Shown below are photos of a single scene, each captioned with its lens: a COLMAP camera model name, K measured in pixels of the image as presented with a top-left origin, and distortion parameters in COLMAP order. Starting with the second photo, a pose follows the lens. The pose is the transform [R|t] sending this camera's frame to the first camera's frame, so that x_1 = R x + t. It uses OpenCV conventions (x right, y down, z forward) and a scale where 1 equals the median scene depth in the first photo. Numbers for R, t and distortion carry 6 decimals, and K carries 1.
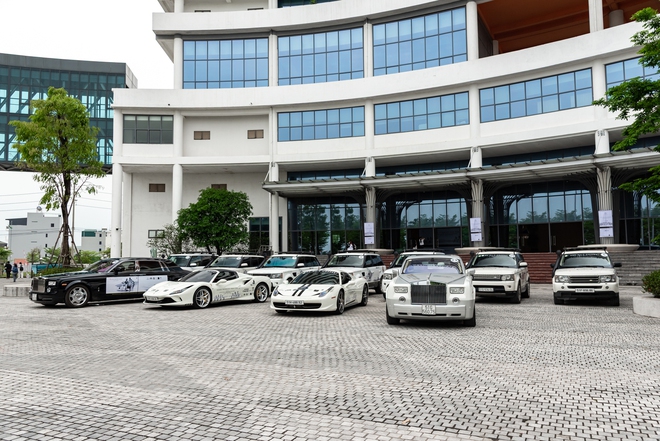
lens RADIAL K [[496.3, 0, 330.0], [0, 496.3, 220.5], [0, 0, 1]] dist [0.007274, -0.000796]
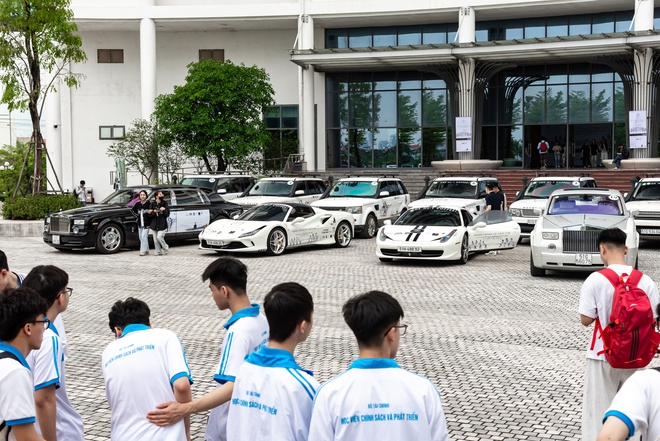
lens RADIAL K [[944.7, 0, 330.0], [0, 944.7, 220.5], [0, 0, 1]] dist [-0.002115, -0.062197]
pose [[0.999712, 0.003306, -0.023789, -0.123158], [0.000102, 0.989889, 0.141846, -0.072396], [0.024018, -0.141808, 0.989603, -0.377133]]
